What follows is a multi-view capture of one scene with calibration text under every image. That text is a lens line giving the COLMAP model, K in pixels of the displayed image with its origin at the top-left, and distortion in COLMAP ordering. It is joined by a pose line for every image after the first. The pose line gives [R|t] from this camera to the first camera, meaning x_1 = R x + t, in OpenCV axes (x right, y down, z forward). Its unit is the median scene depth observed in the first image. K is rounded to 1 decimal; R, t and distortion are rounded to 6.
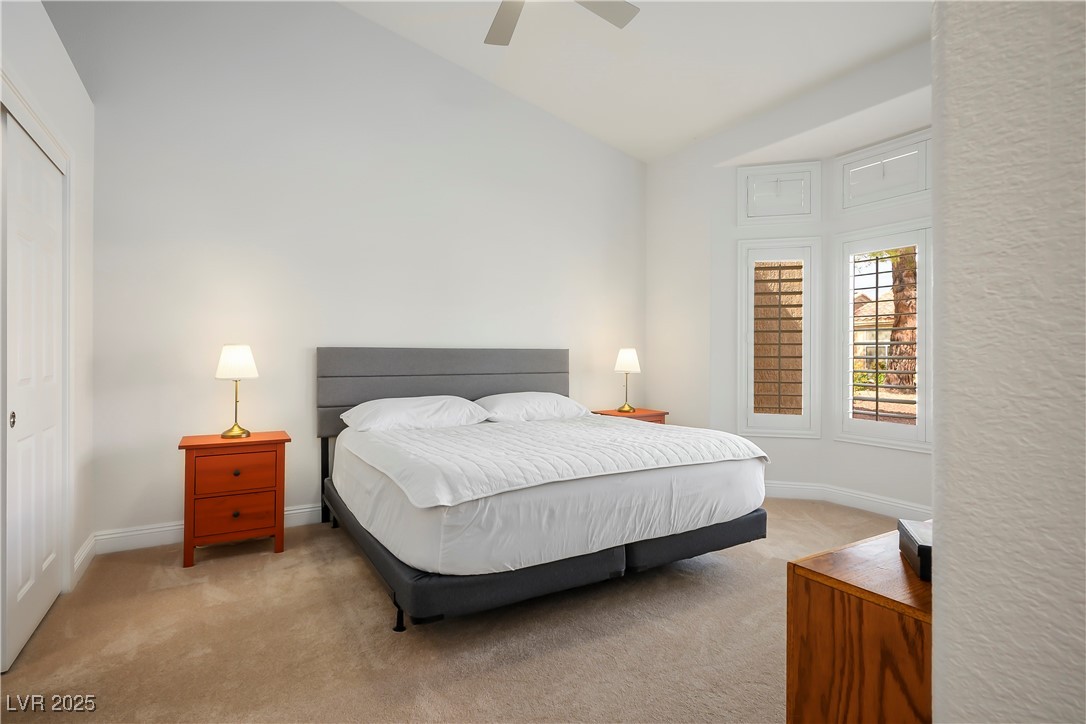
lens RADIAL K [[550.3, 0, 544.5], [0, 550.3, 343.5], [0, 0, 1]] dist [0.001143, -0.001167]
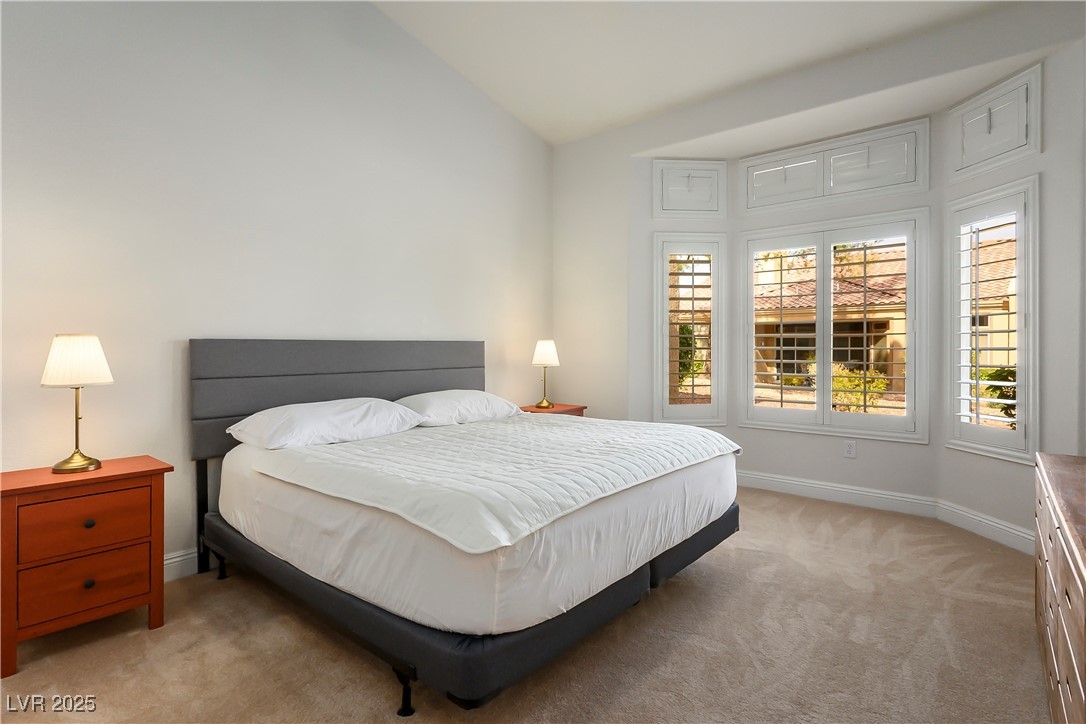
lens RADIAL K [[550.3, 0, 544.5], [0, 550.3, 343.5], [0, 0, 1]] dist [0.001143, -0.001167]
pose [[0.943758, -0.002541, 0.330629, -0.238529], [-0.002482, 0.999888, 0.014770, 0.001153], [-0.330629, -0.014760, 0.943645, 0.165792]]
